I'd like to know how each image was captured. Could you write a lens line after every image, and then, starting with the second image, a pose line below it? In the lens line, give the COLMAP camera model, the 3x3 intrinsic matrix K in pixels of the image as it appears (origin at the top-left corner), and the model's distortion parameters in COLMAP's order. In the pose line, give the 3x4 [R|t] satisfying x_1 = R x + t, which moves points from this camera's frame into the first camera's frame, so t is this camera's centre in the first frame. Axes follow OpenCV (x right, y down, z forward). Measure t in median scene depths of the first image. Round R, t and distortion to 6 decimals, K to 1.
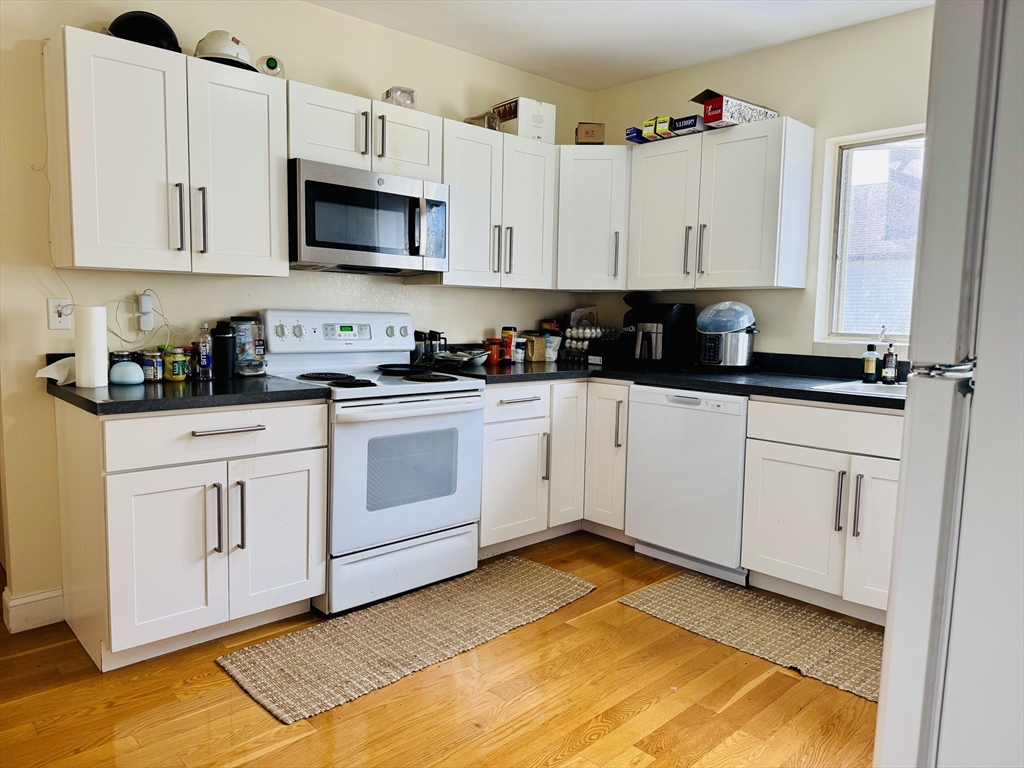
lens RADIAL K [[720.2, 0, 508.0], [0, 720.2, 383.0], [0, 0, 1]] dist [0.054748, -0.076508]
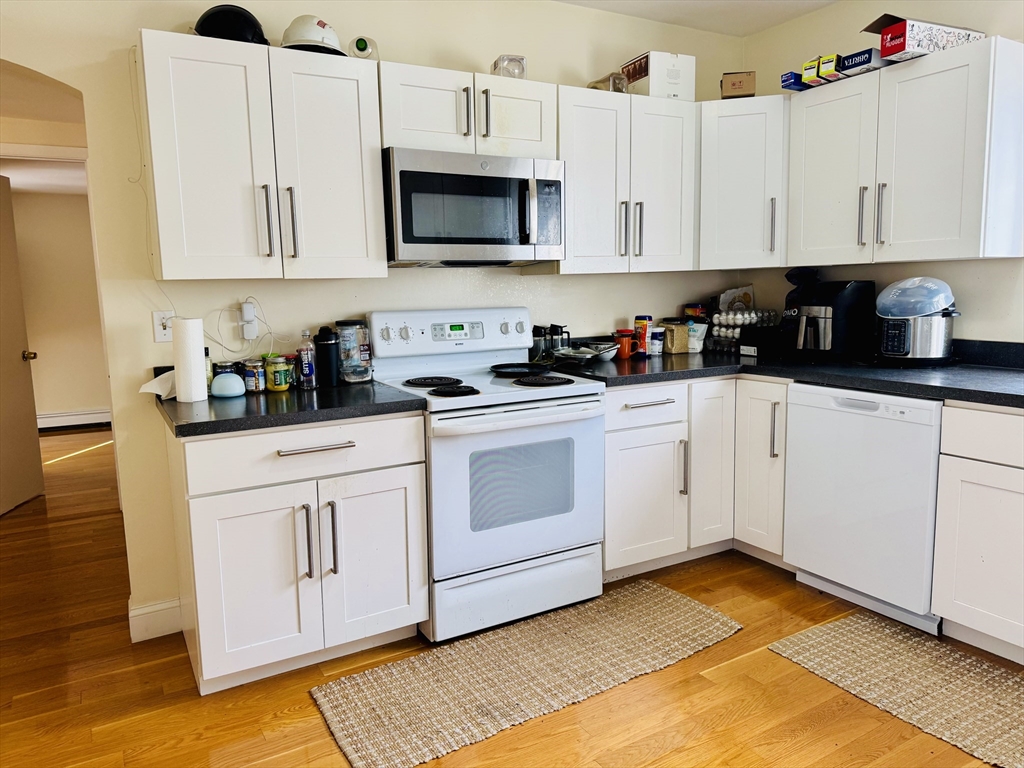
lens RADIAL K [[720.2, 0, 508.4], [0, 720.2, 381.7], [0, 0, 1]] dist [0.054748, -0.076508]
pose [[0.972149, -0.010822, -0.234113, 0.065185], [0.018451, 0.999367, 0.030420, -0.038934], [0.233636, -0.033892, 0.971733, 0.136336]]
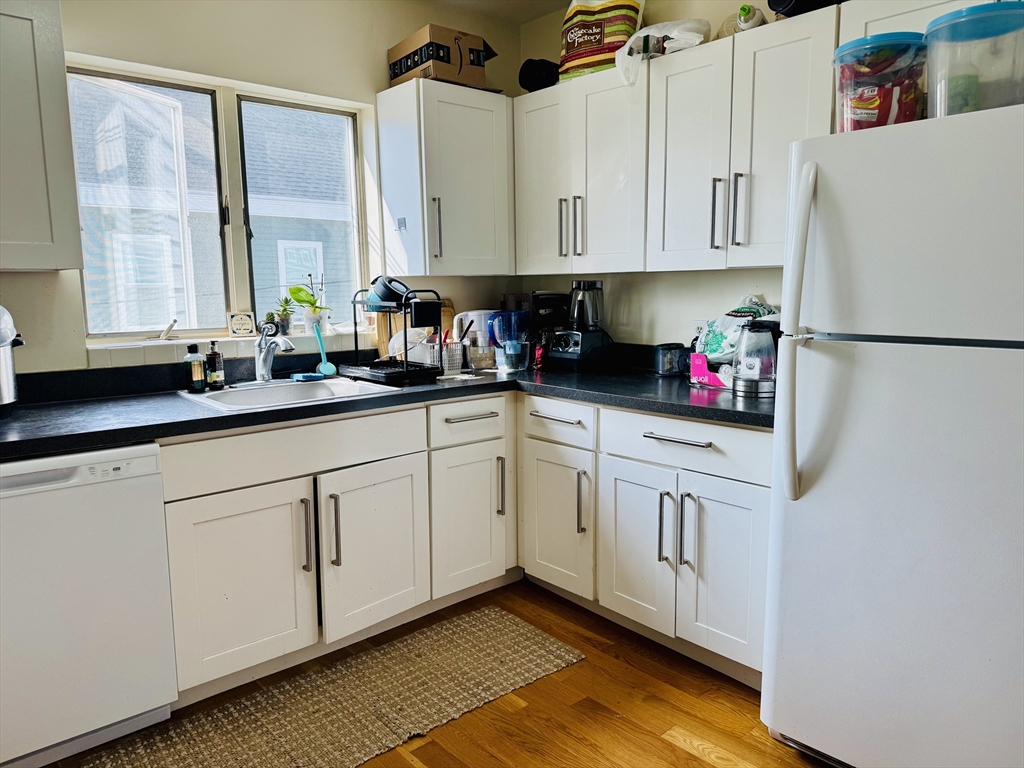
lens RADIAL K [[720.2, 0, 516.3], [0, 720.2, 385.2], [0, 0, 1]] dist [0.054748, -0.076508]
pose [[0.031731, -0.154400, 0.987499, -0.321346], [0.109137, 0.982624, 0.150131, -0.102992], [-0.993520, 0.103009, 0.048031, 0.702048]]
